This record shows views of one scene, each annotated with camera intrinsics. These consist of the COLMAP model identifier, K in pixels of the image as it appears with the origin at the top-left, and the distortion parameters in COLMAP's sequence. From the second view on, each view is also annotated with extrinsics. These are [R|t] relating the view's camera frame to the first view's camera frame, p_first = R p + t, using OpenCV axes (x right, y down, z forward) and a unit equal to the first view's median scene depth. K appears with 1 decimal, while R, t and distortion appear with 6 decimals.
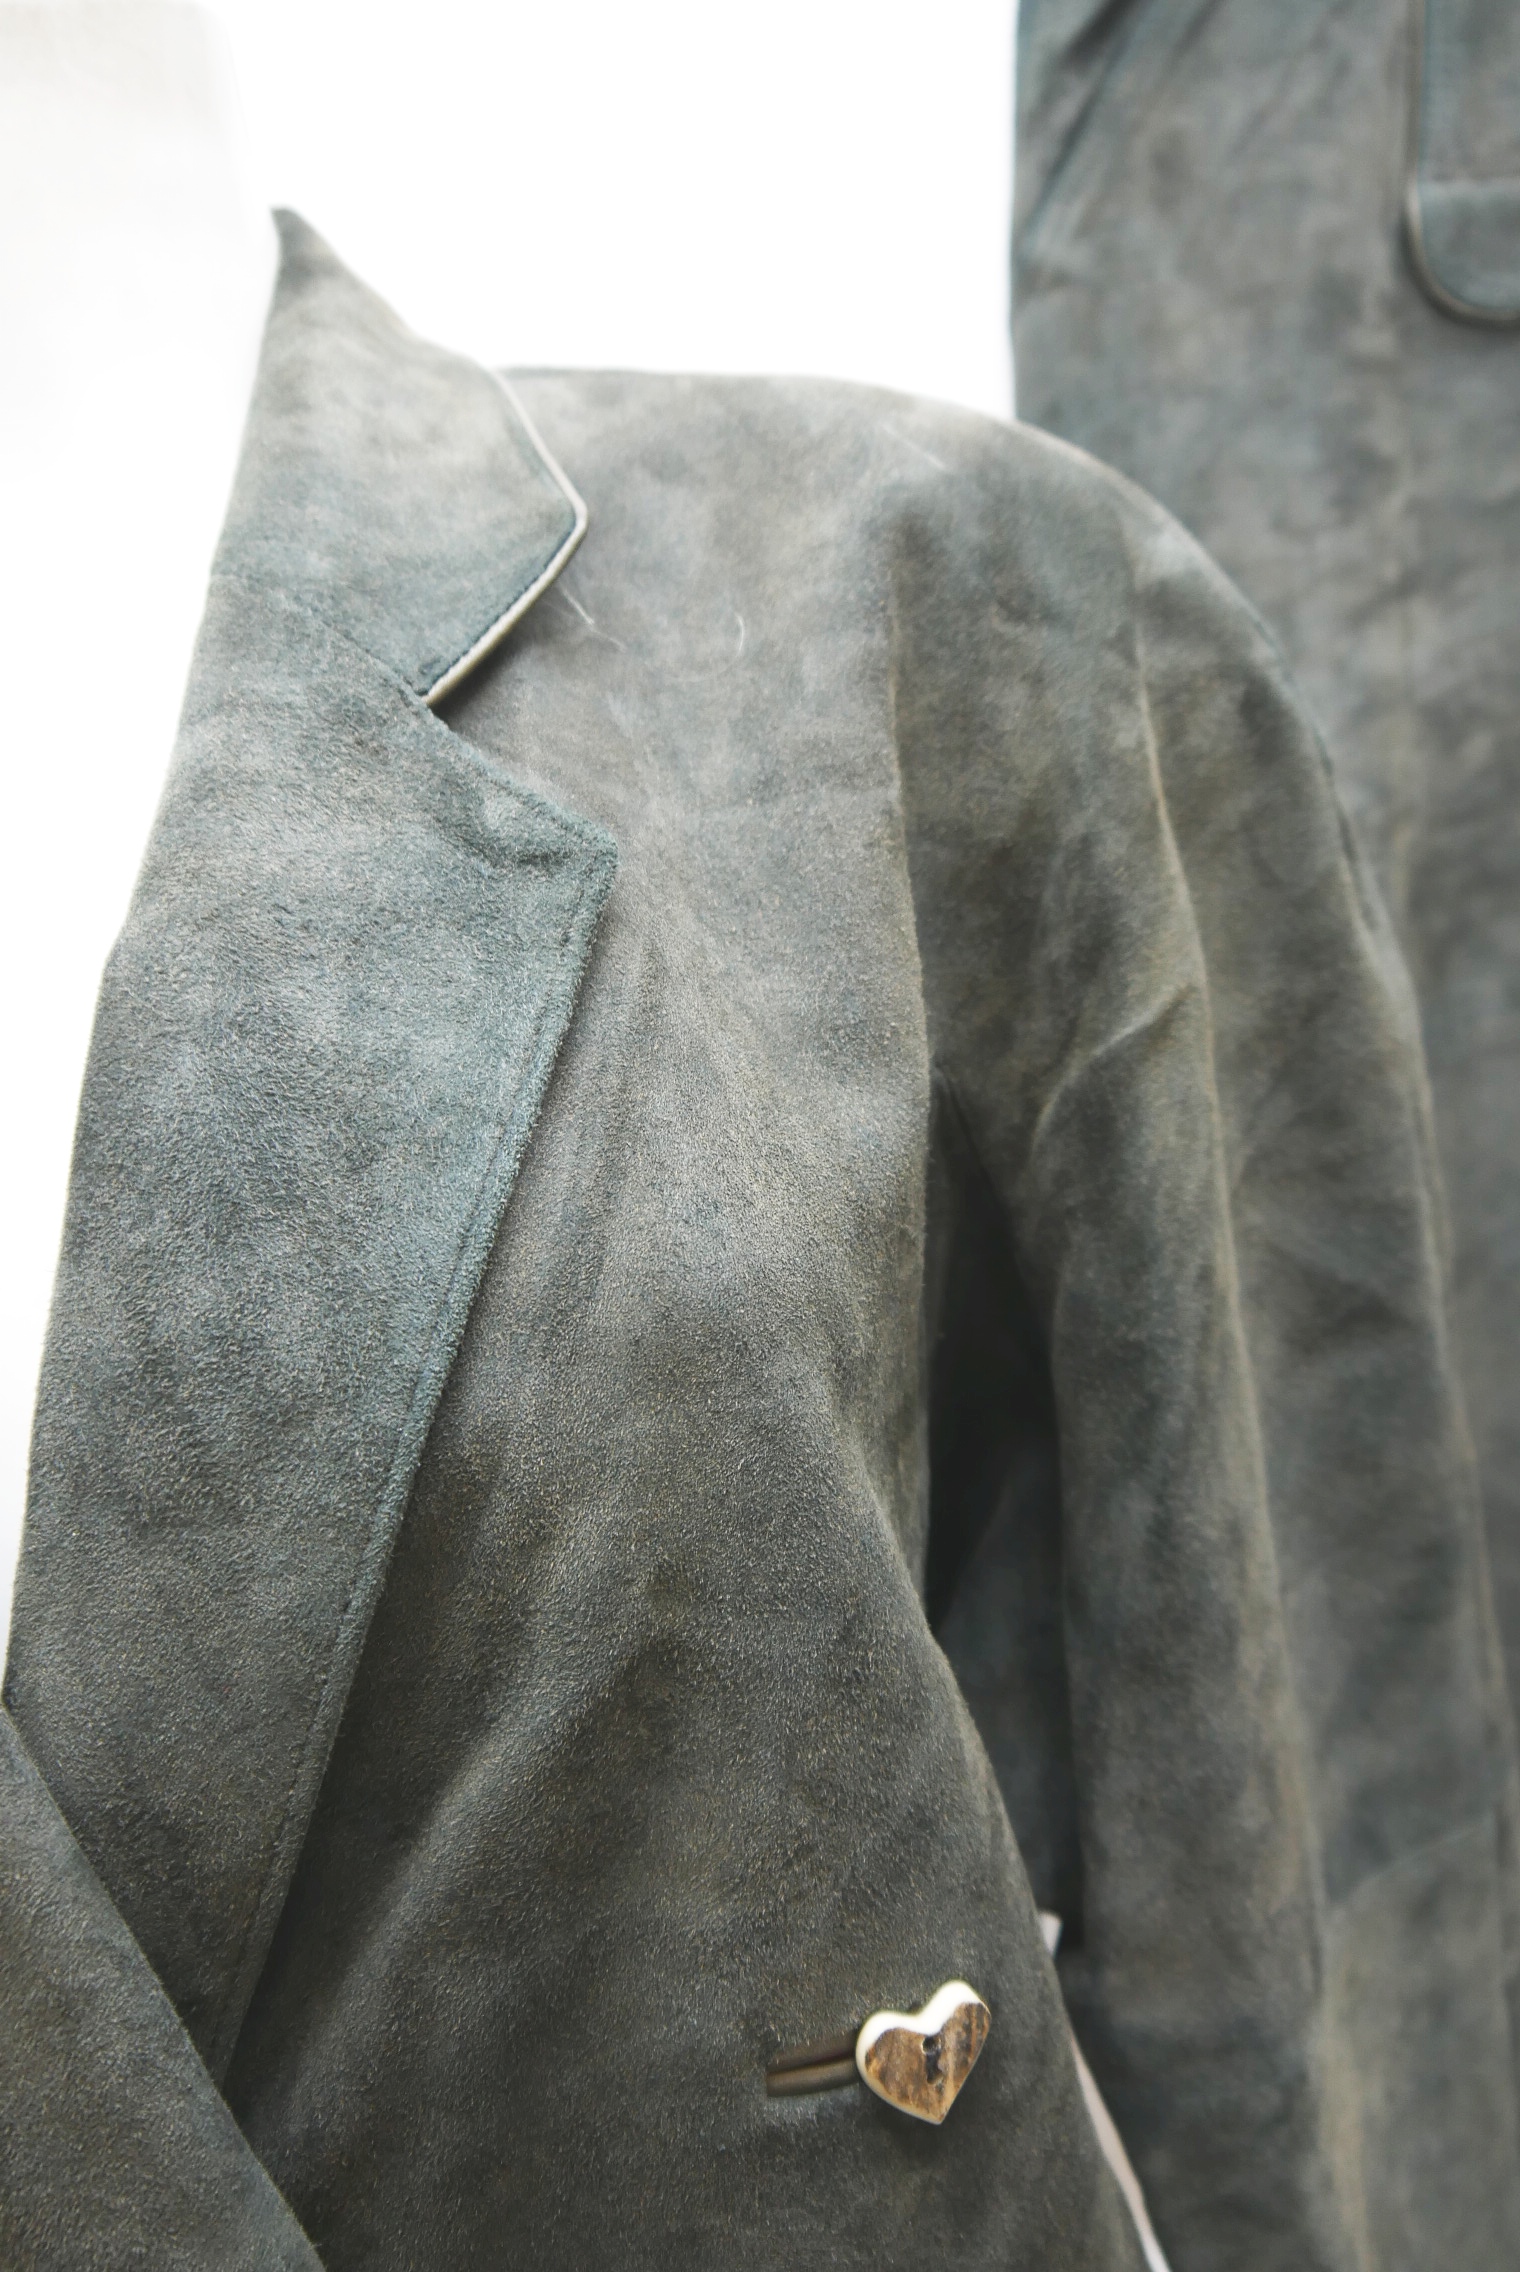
lens RADIAL K [[1859.8, 0, 760.0], [0, 1859.8, 1136.0], [0, 0, 1]] dist [-0.043095, 0.002269]
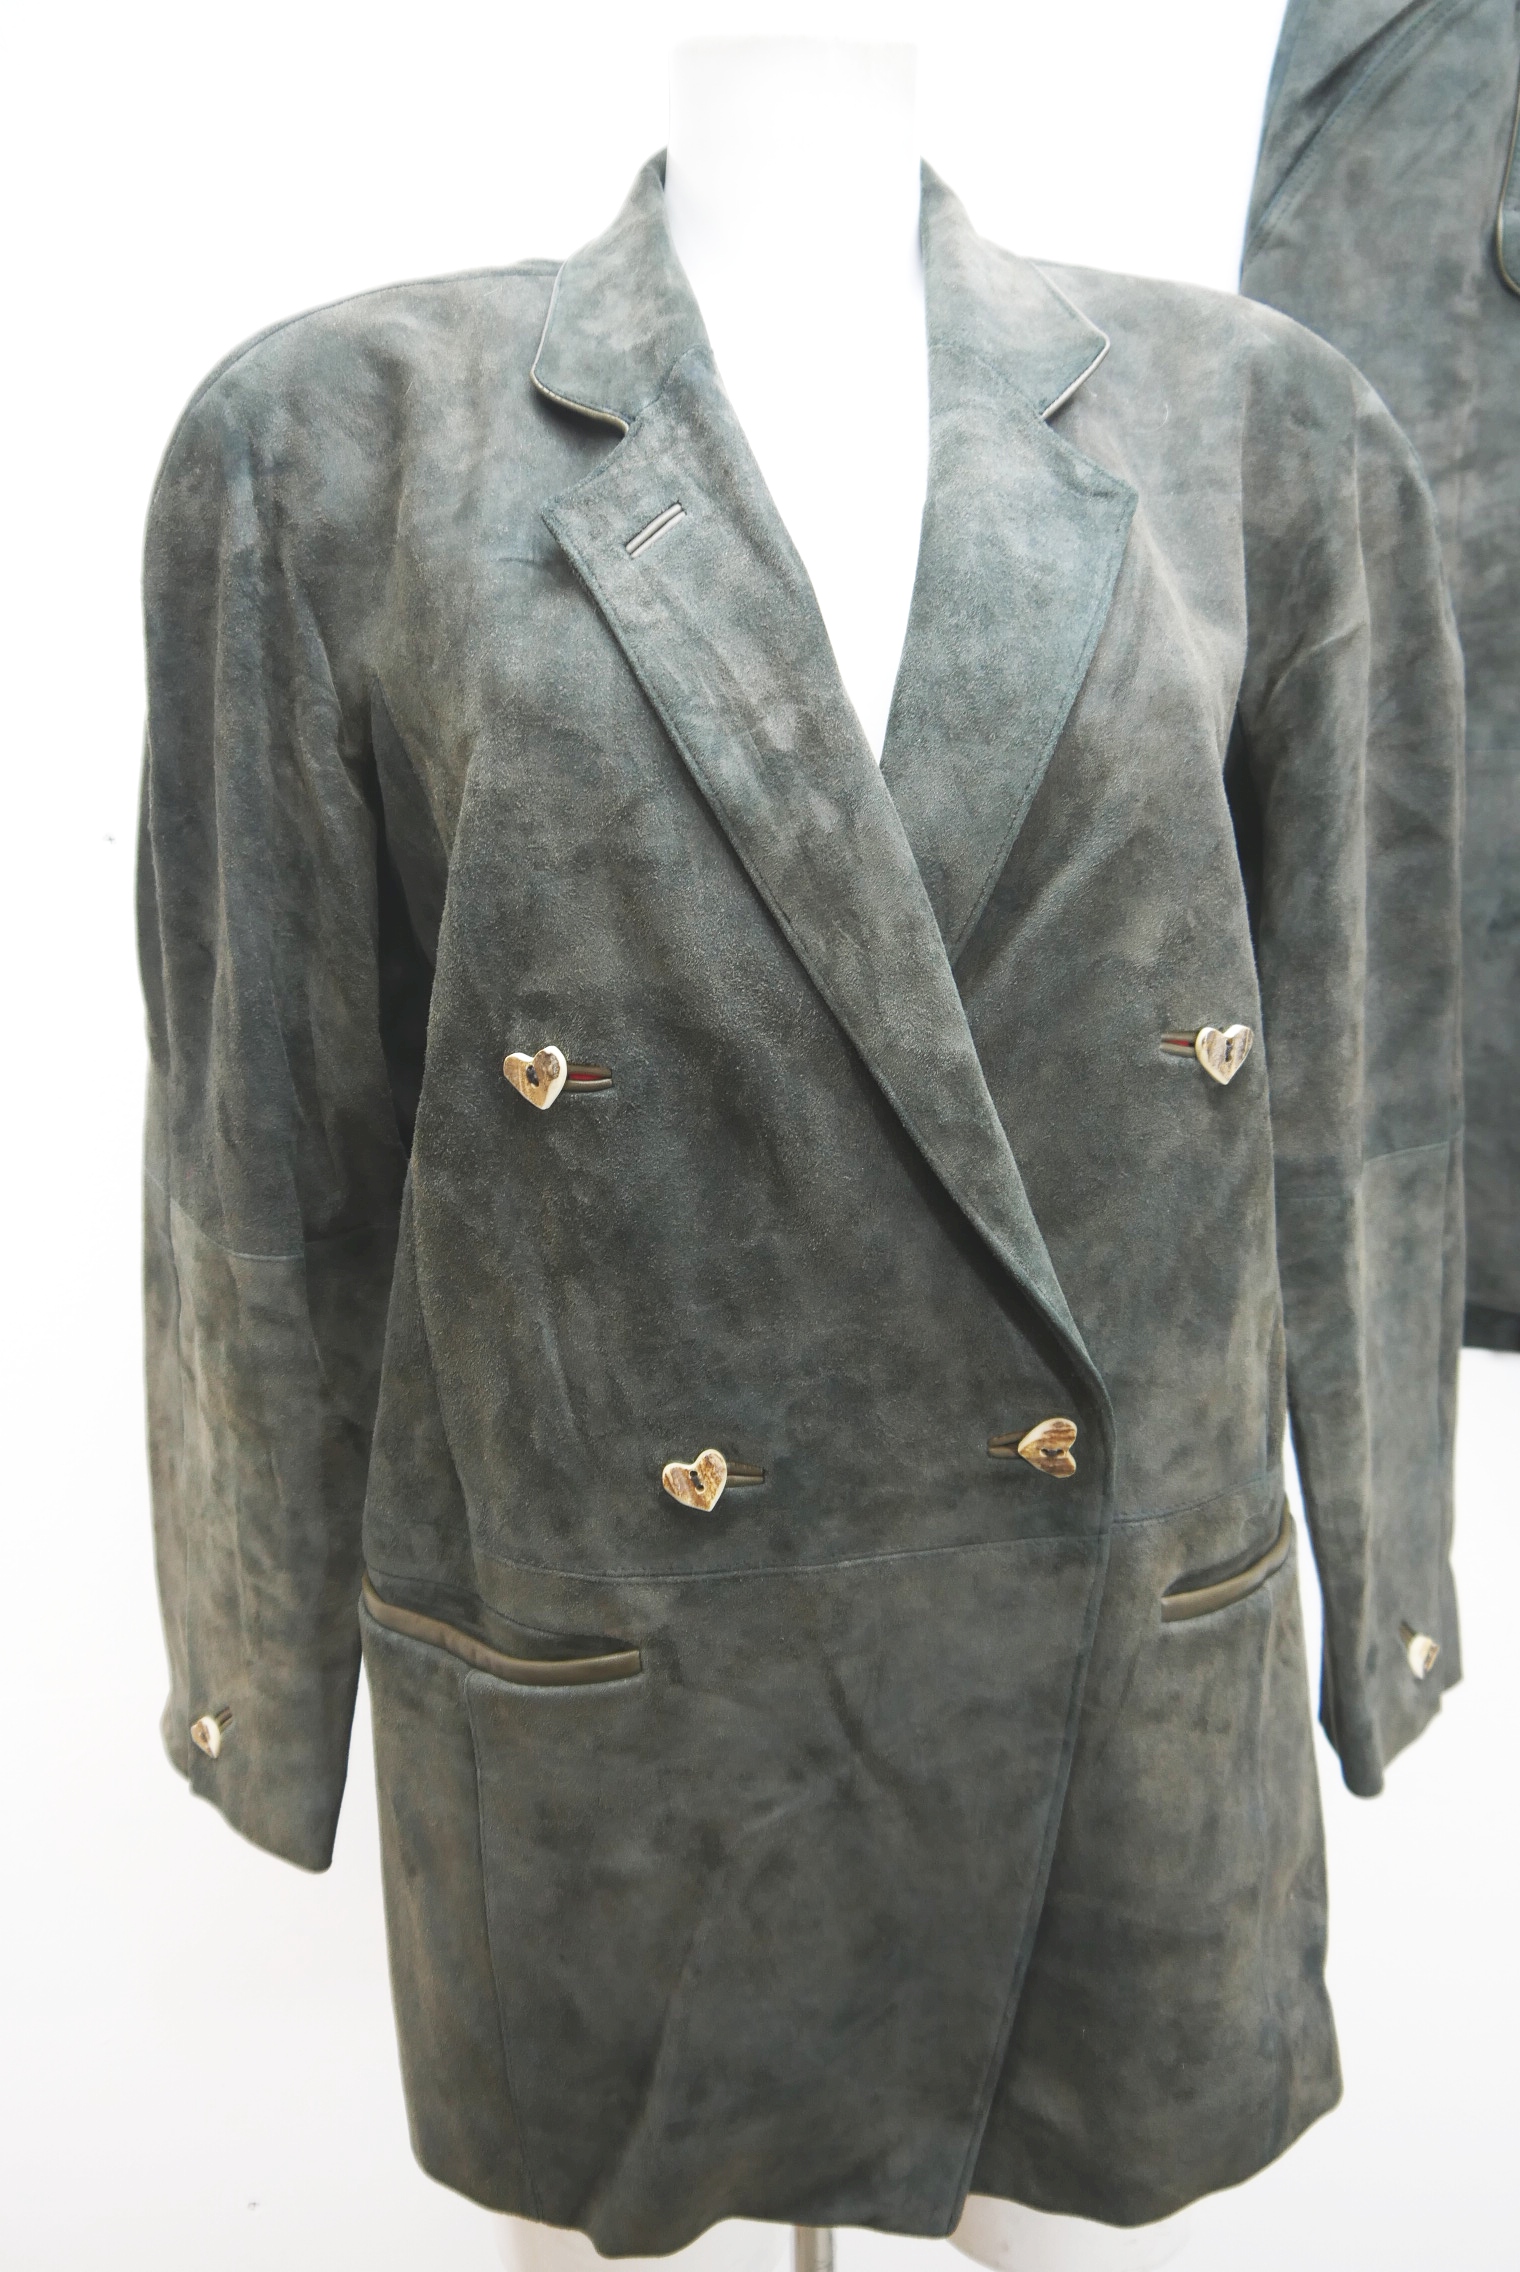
lens RADIAL K [[1859.8, 0, 760.0], [0, 1859.8, 1136.0], [0, 0, 1]] dist [-0.043095, 0.002269]
pose [[0.993459, 0.102787, 0.049736, -0.442790], [-0.105097, 0.993384, 0.046295, 0.434497], [-0.044649, -0.051220, 0.997689, -0.946614]]
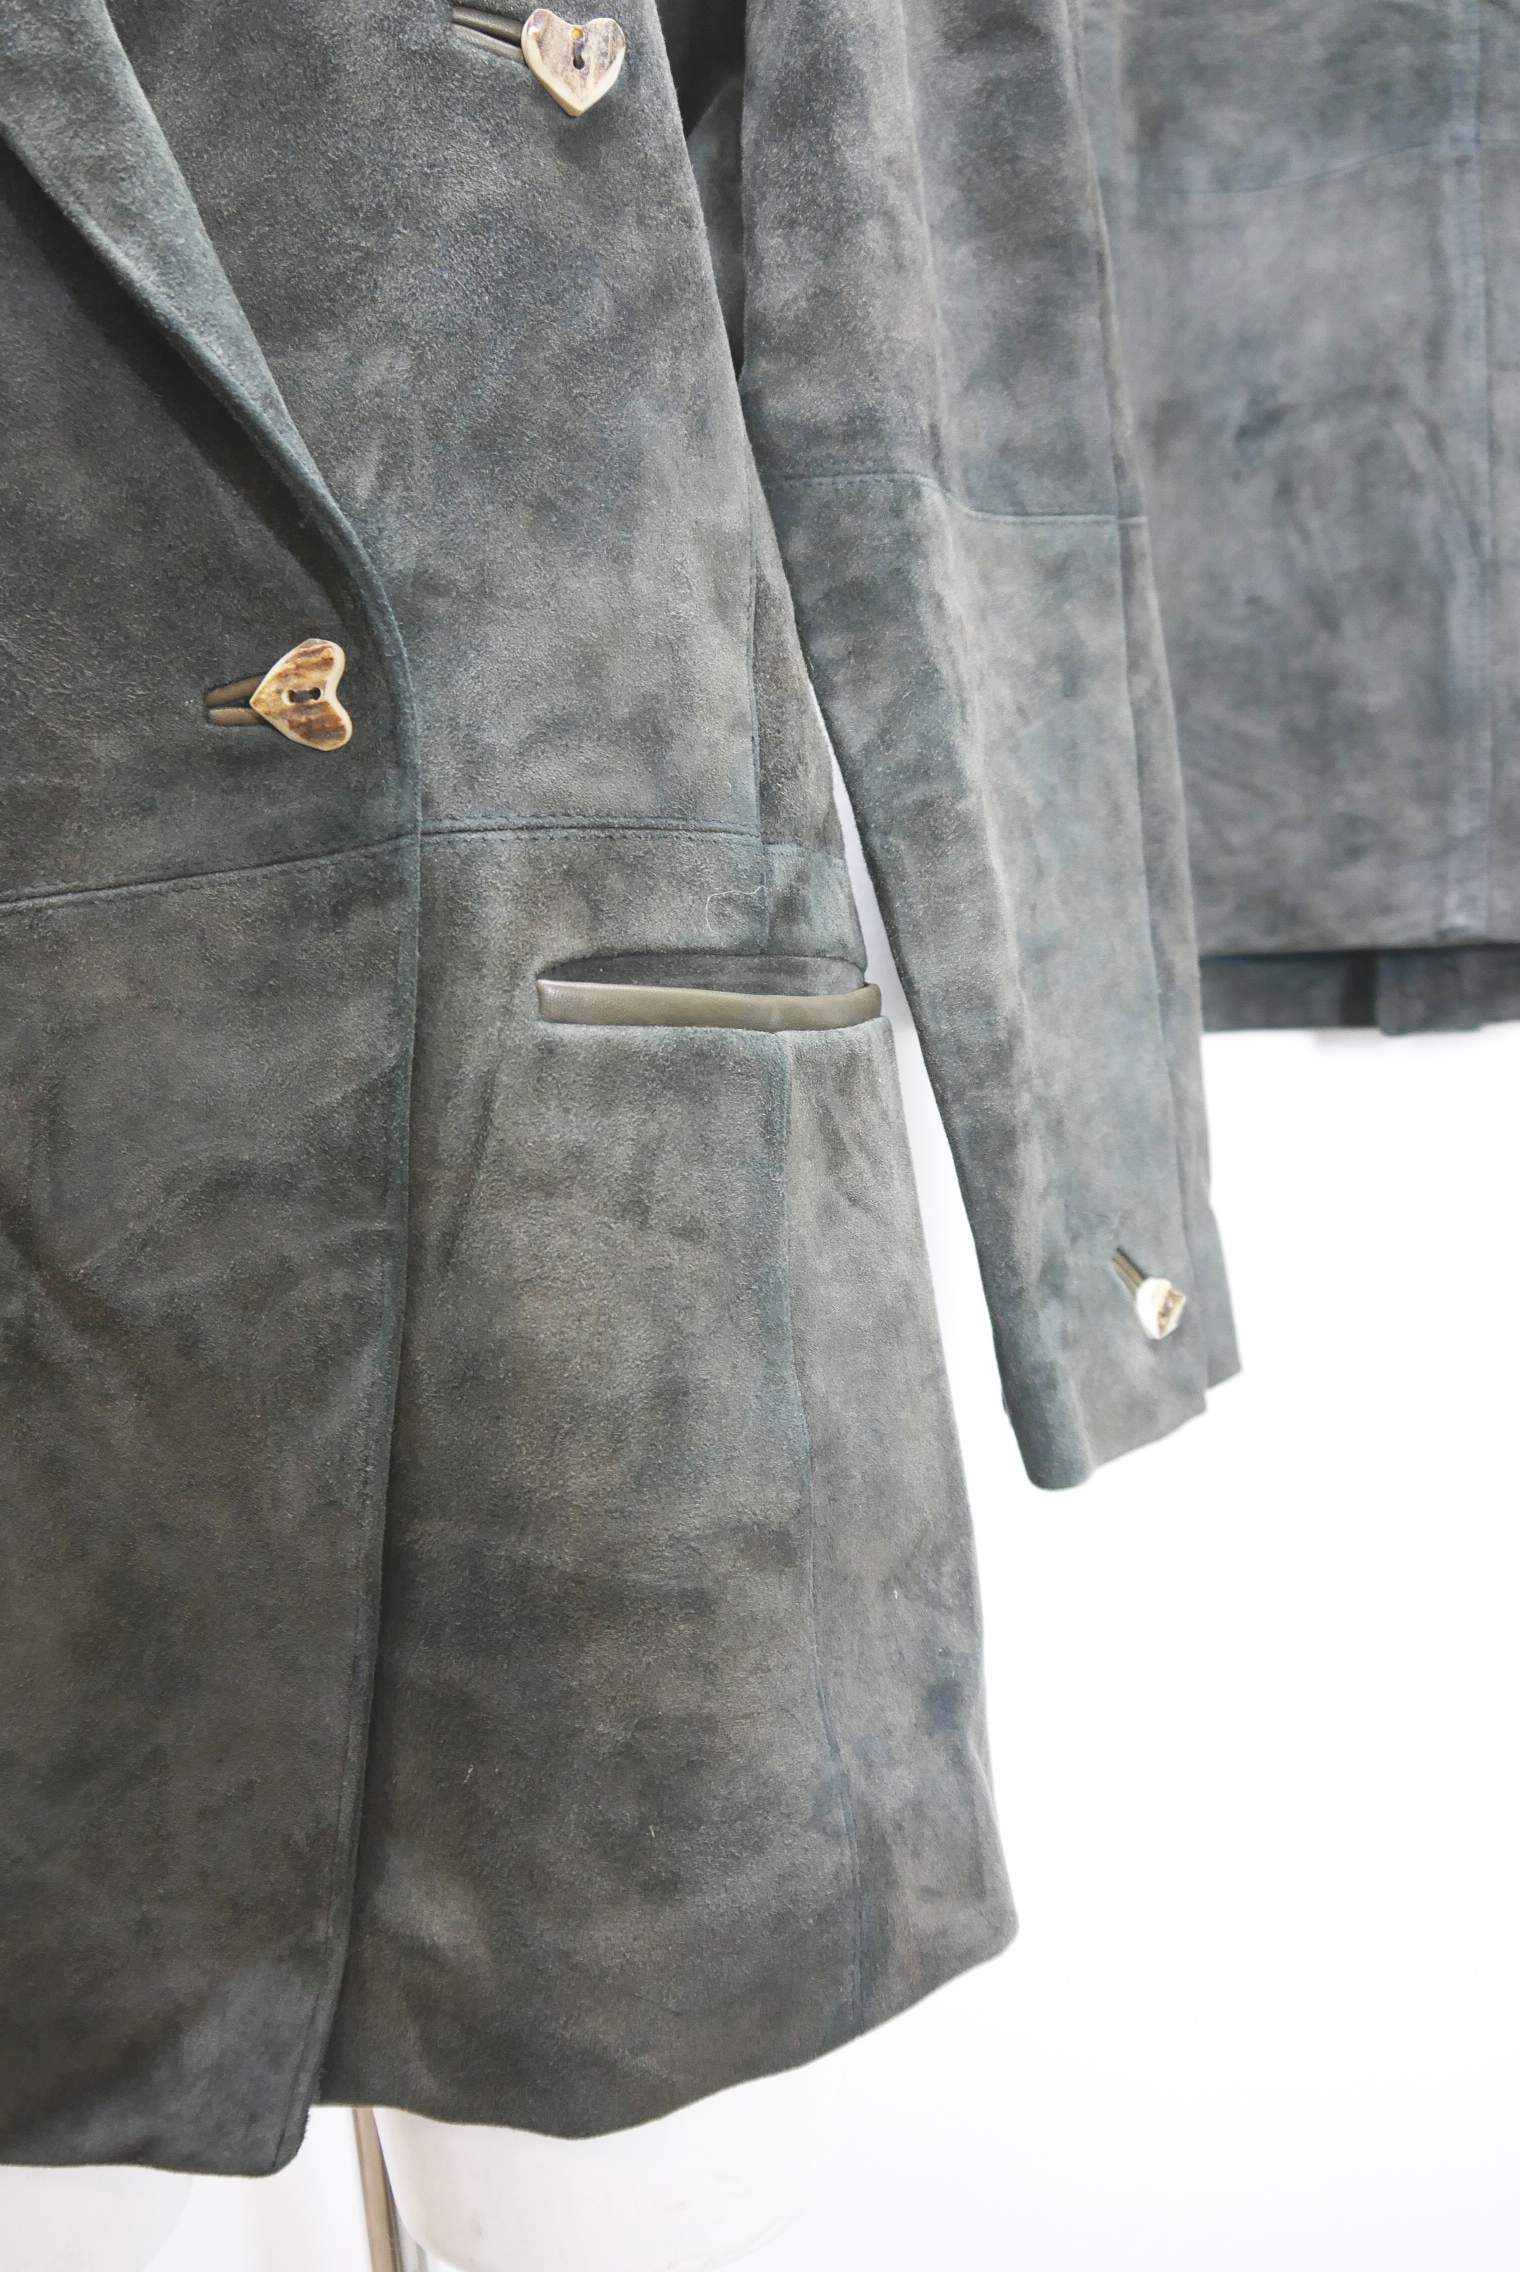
lens RADIAL K [[1859.8, 0, 760.0], [0, 1859.8, 1136.0], [0, 0, 1]] dist [-0.043095, 0.002269]
pose [[0.997872, 0.053862, 0.036740, 0.171990], [-0.051961, 0.997353, -0.050856, 1.059890], [-0.039382, 0.048838, 0.998030, -0.248629]]
